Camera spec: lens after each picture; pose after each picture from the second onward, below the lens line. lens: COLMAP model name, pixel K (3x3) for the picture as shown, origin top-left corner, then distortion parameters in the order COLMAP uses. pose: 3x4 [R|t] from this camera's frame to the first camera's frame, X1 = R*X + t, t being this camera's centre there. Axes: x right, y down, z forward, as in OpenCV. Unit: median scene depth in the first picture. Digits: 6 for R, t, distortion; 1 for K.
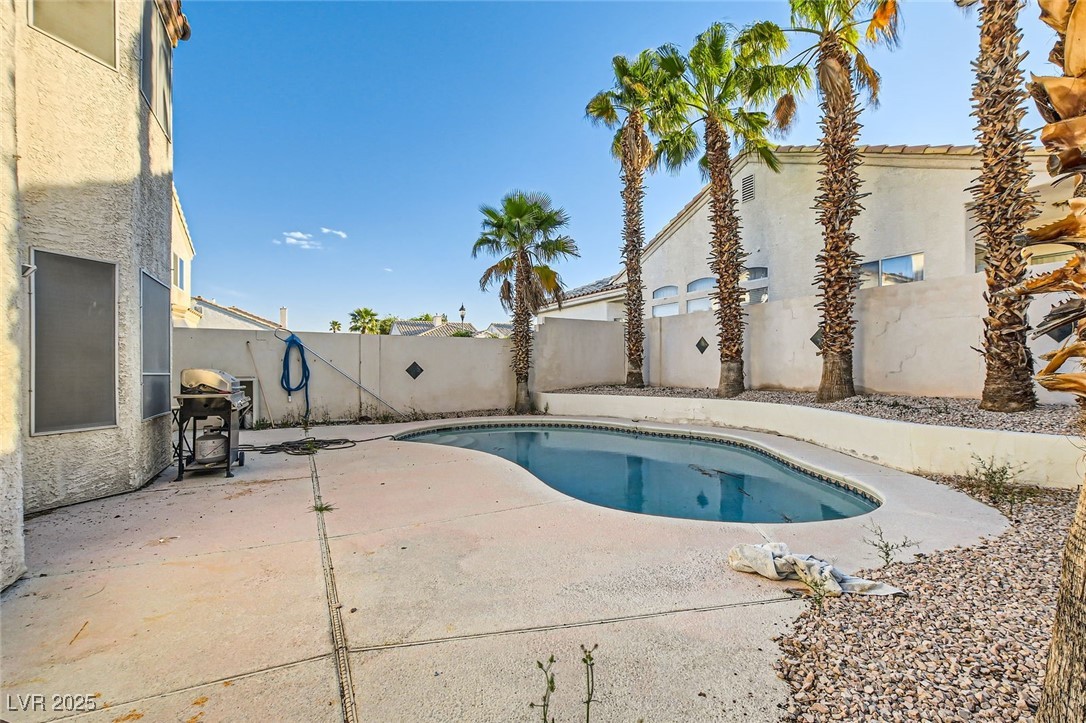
lens RADIAL K [[484.2, 0, 540.8], [0, 484.2, 363.2], [0, 0, 1]] dist [0.015147, 0.000451]
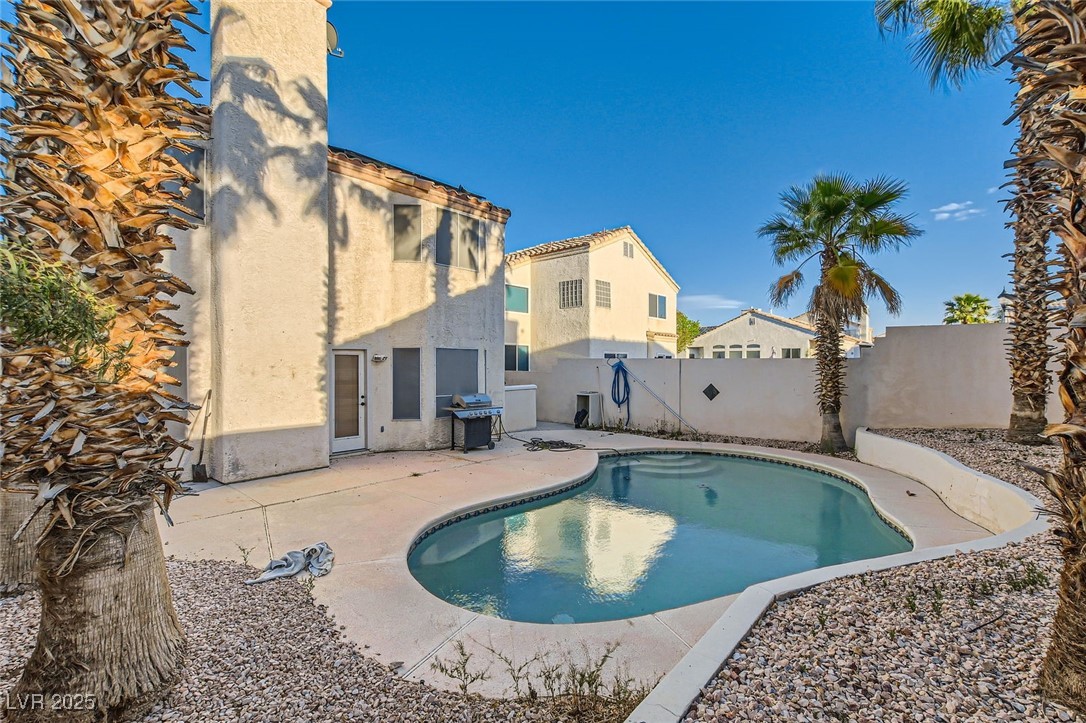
lens RADIAL K [[484.2, 0, 540.8], [0, 484.2, 363.2], [0, 0, 1]] dist [0.015147, 0.000451]
pose [[0.373746, 0.001736, -0.927529, 0.540558], [0.009147, 0.999943, 0.005557, -0.053469], [0.927486, -0.010561, 0.373709, 0.264138]]
